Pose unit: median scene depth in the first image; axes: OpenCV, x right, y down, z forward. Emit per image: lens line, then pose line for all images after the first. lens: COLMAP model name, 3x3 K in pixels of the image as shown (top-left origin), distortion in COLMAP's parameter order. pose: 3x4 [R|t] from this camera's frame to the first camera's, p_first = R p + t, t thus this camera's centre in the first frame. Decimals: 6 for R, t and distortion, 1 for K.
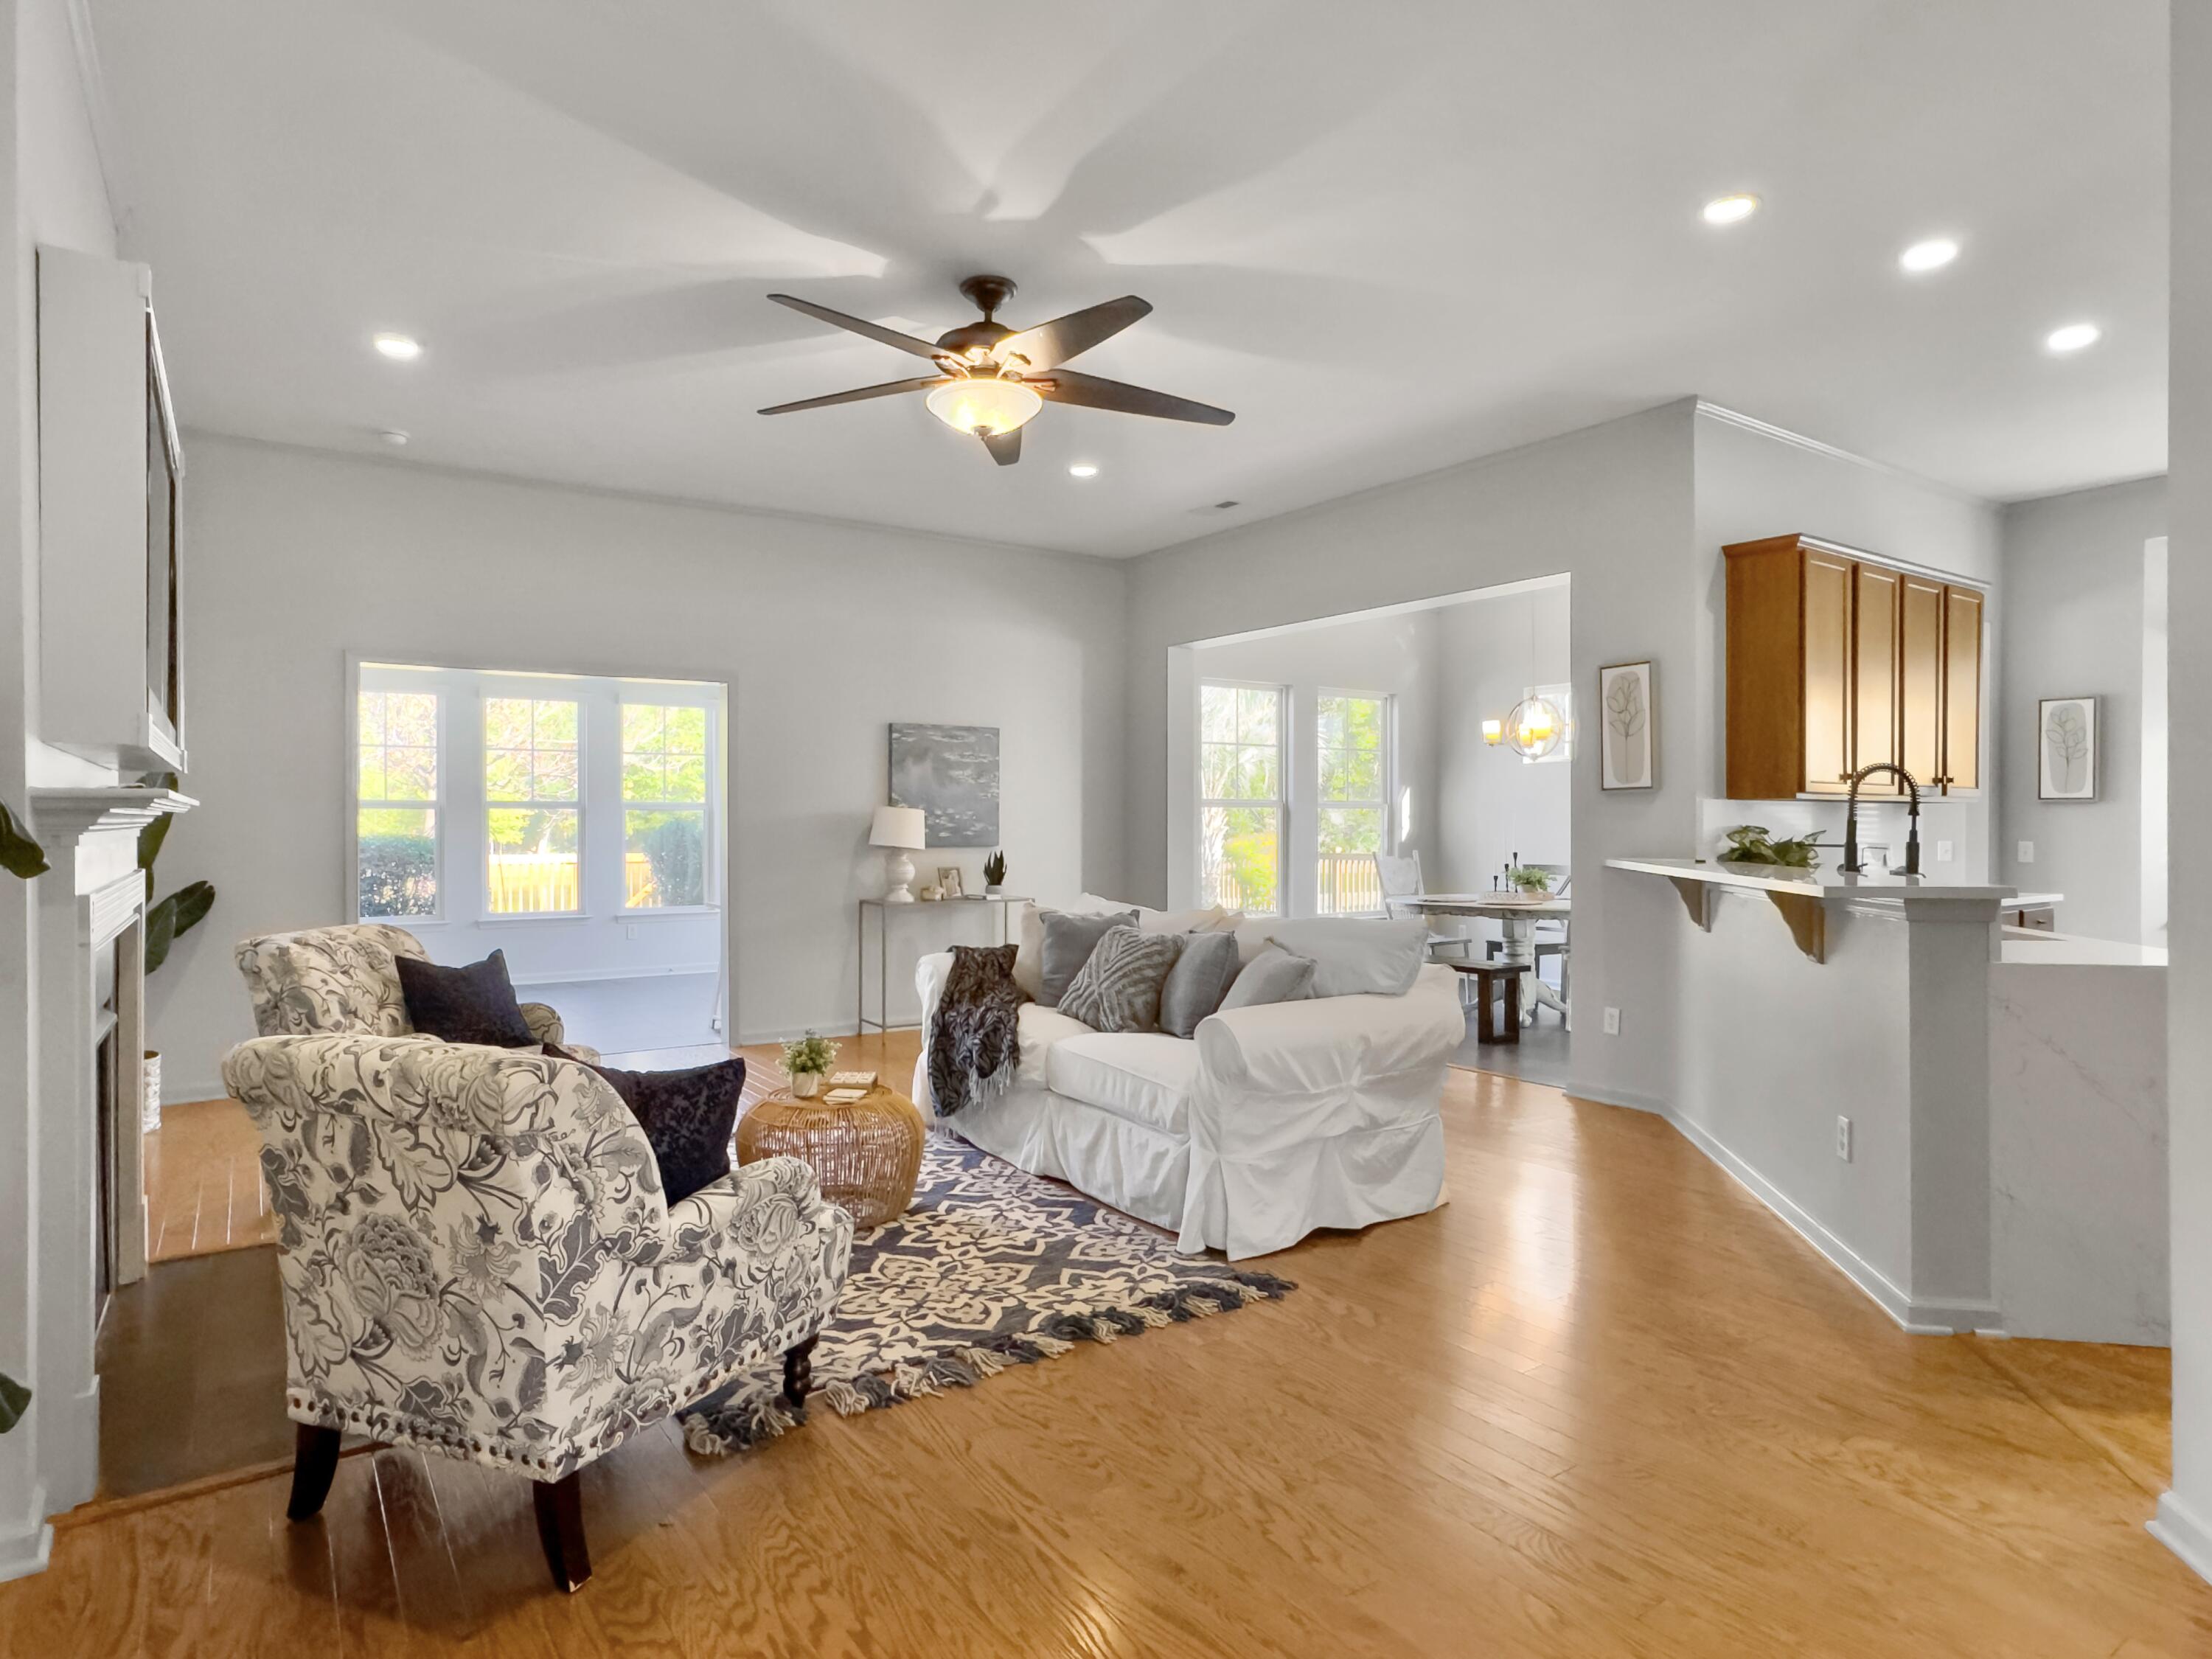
lens RADIAL K [[1266.1, 0, 1099.6], [0, 1266.1, 832.0], [0, 0, 1]] dist [-0.057924, 0.052315]
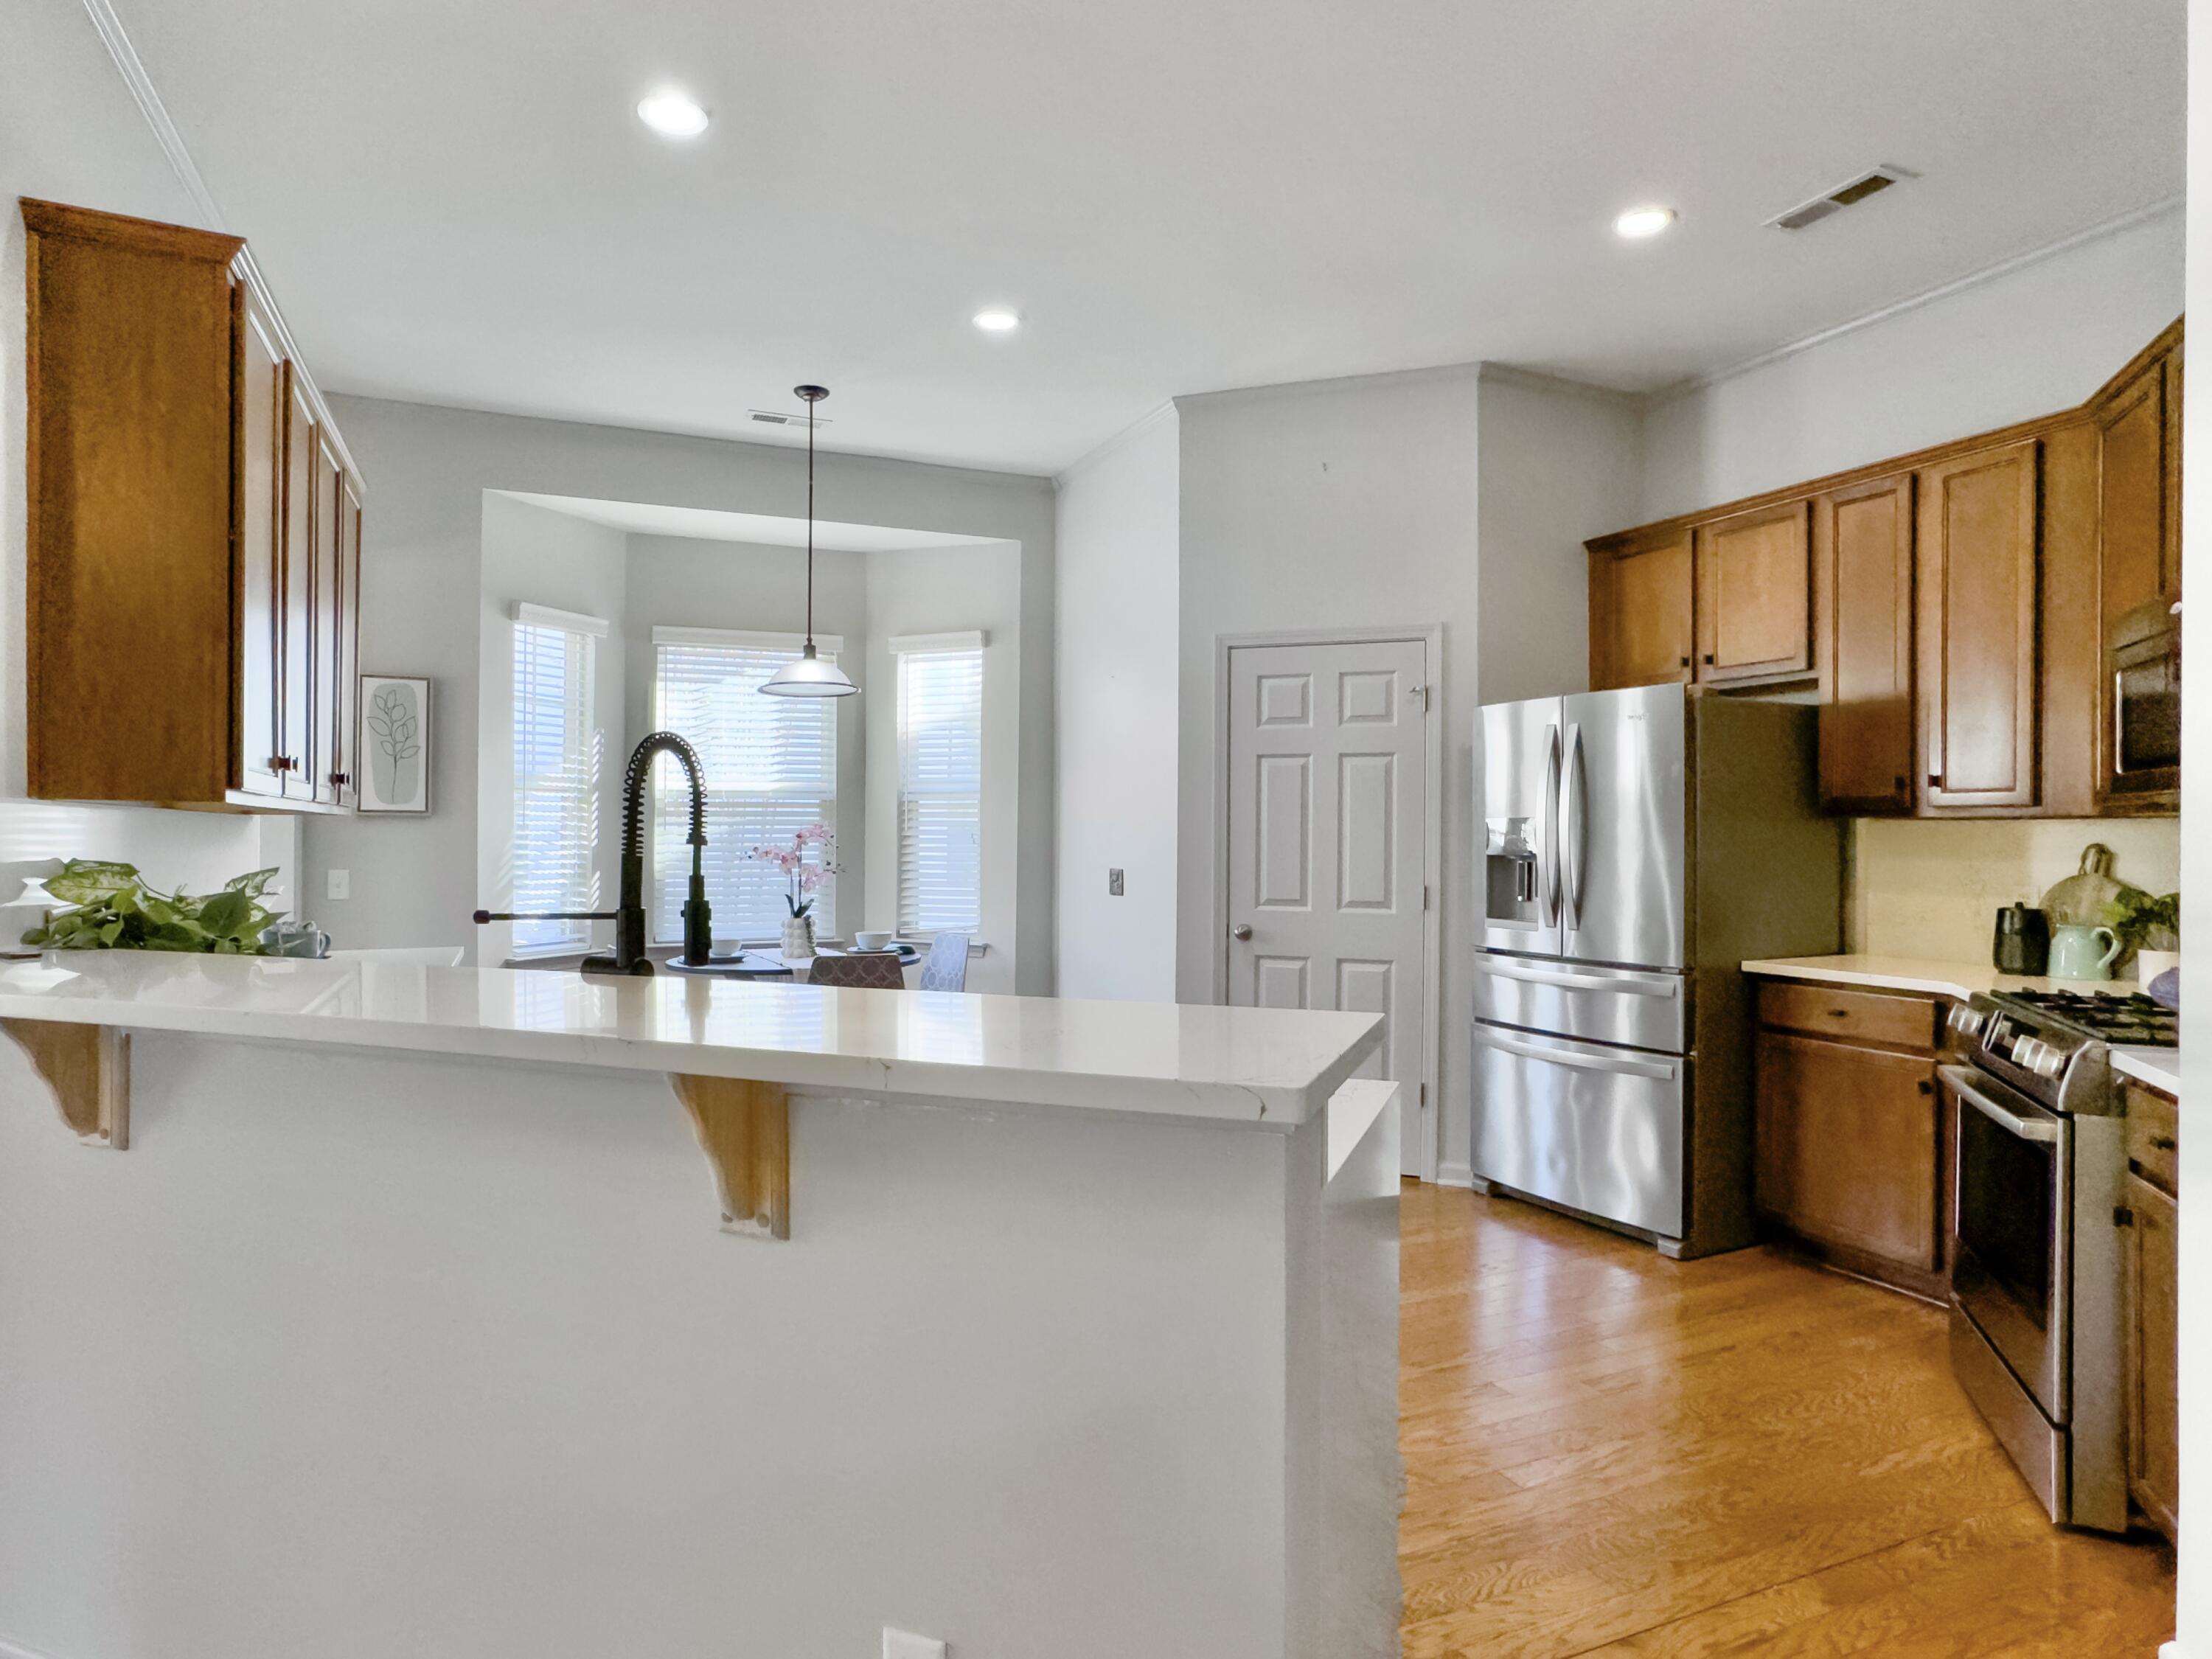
lens RADIAL K [[1266.1, 0, 1115.5], [0, 1266.1, 827.6], [0, 0, 1]] dist [-0.057924, 0.052315]
pose [[0.179728, 0.006424, 0.983695, 0.220366], [0.005778, 0.999955, -0.007586, -0.016125], [-0.983699, 0.007047, 0.179683, 0.808712]]
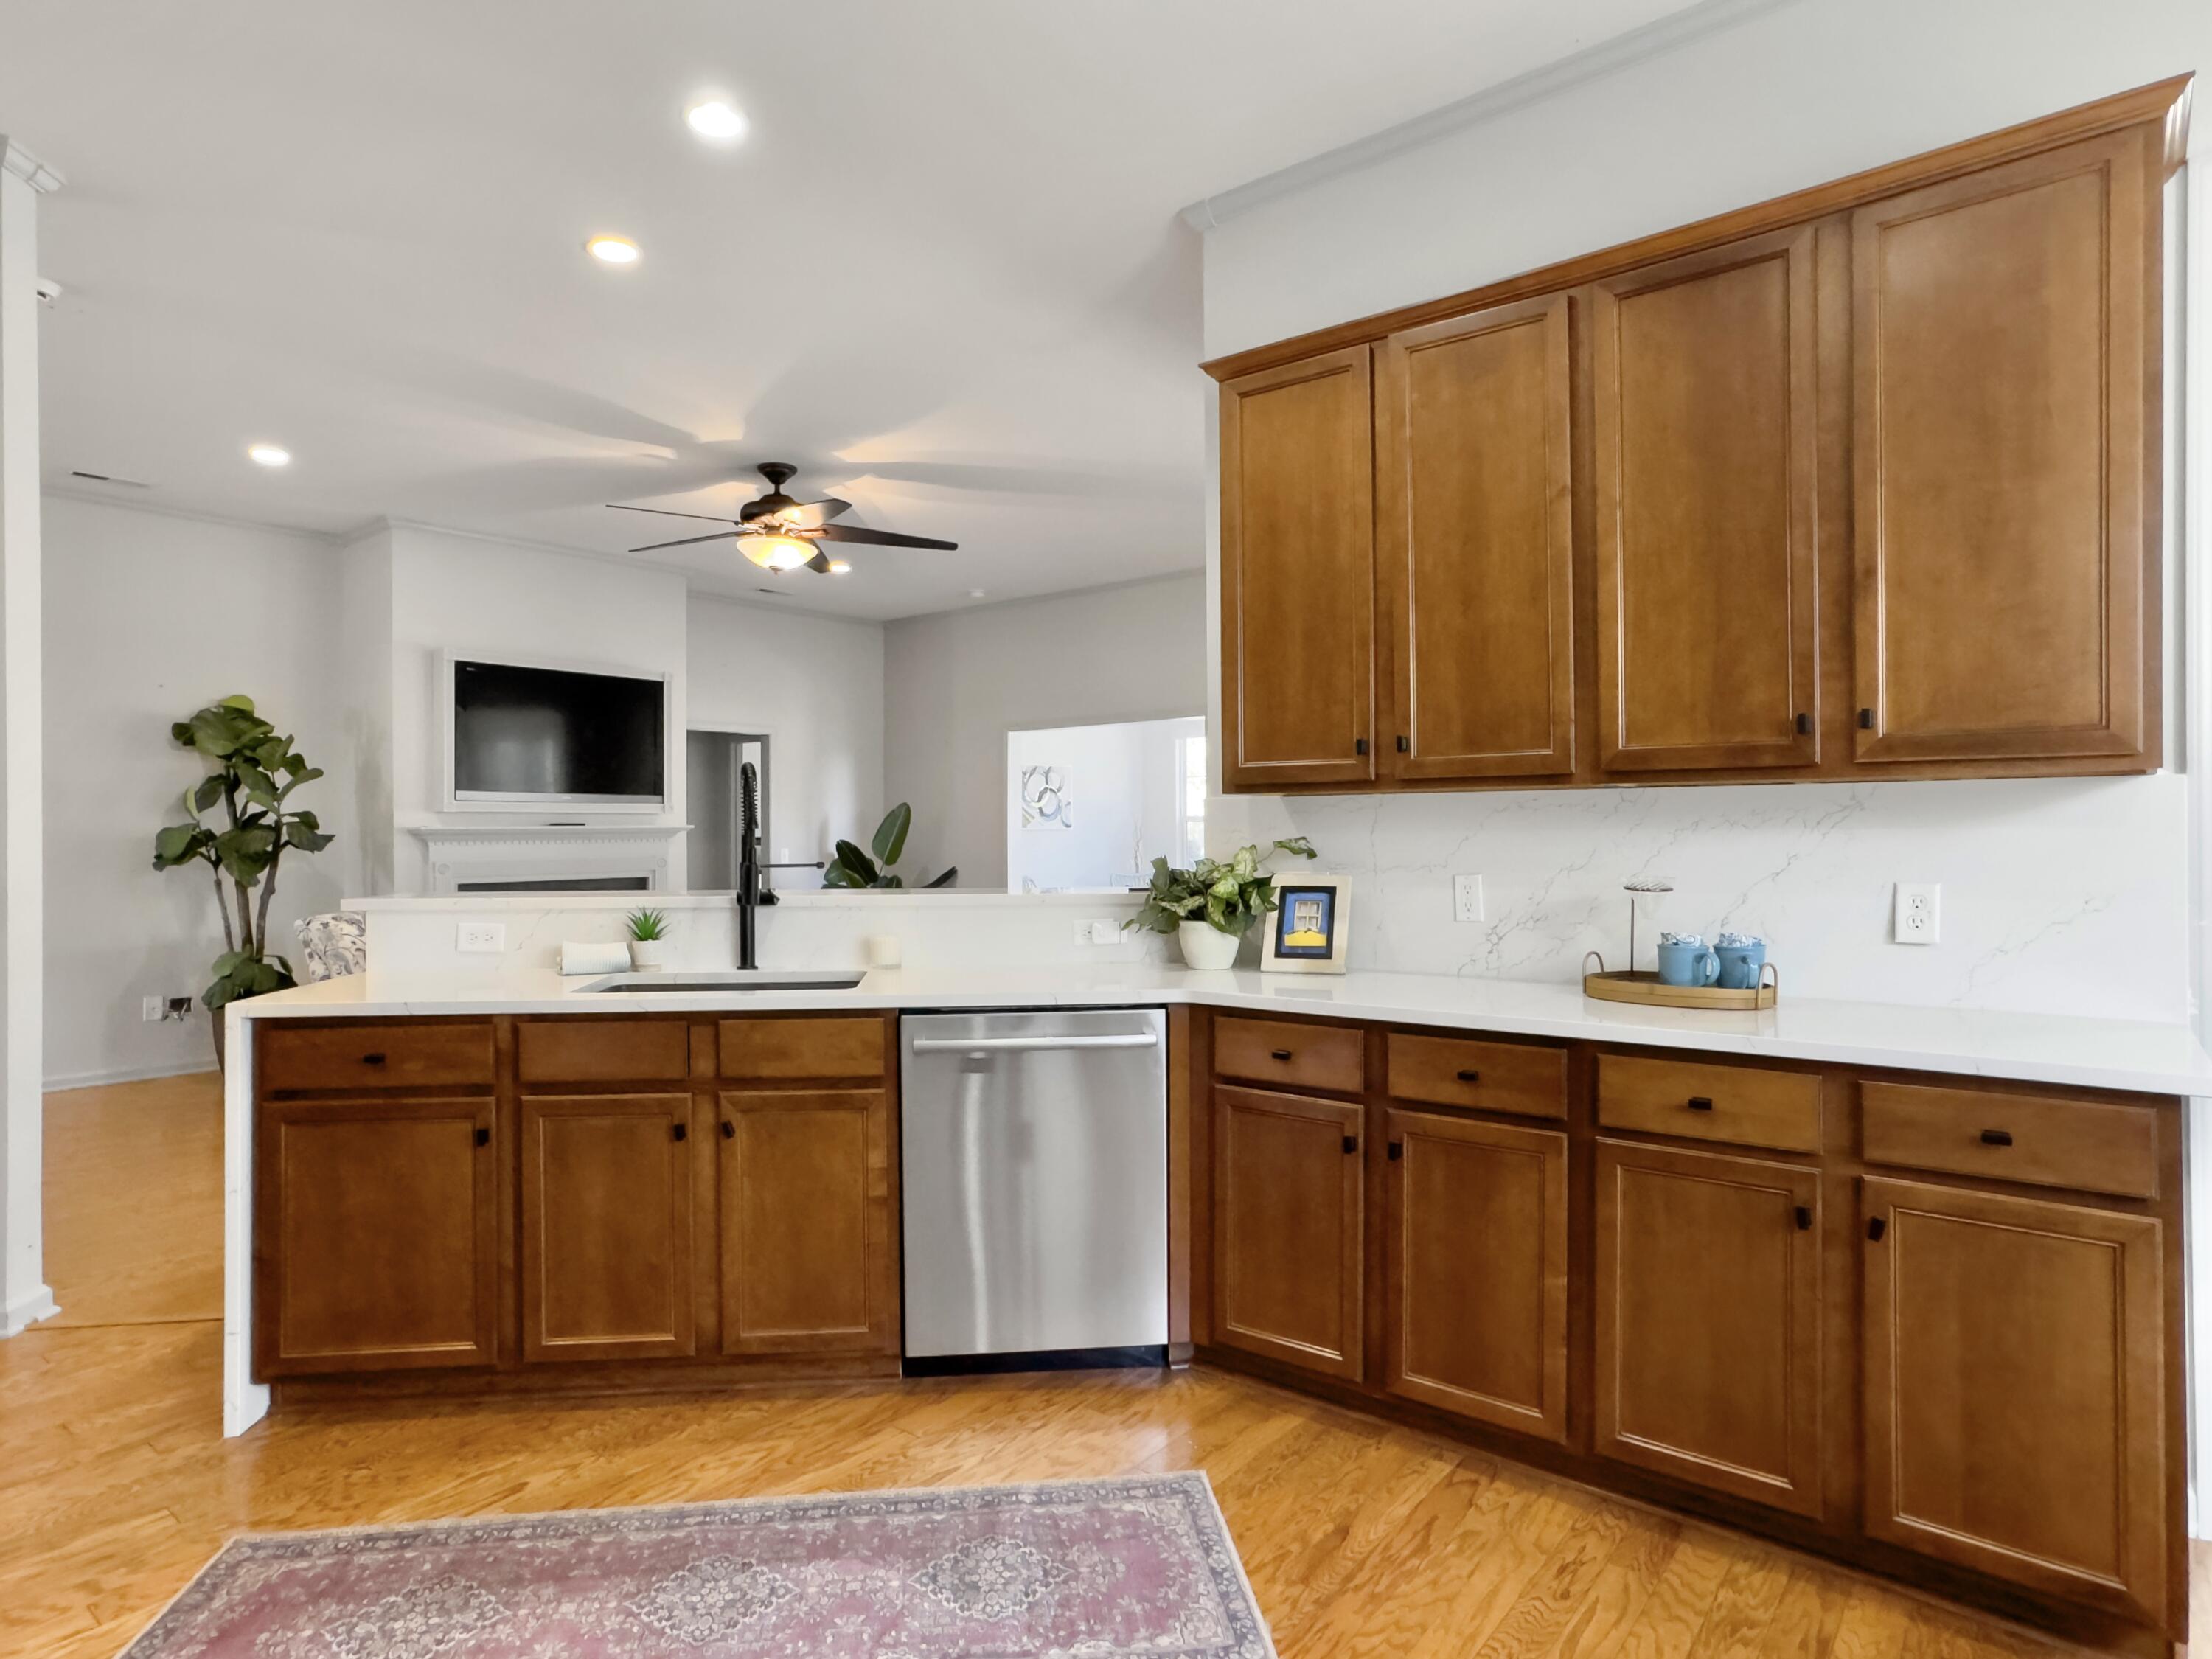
lens RADIAL K [[1266.1, 0, 1097.7], [0, 1266.1, 829.0], [0, 0, 1]] dist [-0.057924, 0.052315]
pose [[0.275726, -0.004367, -0.961226, 1.578469], [-0.000445, 0.999989, -0.004671, -0.009685], [0.961236, 0.001716, 0.275721, 1.061014]]
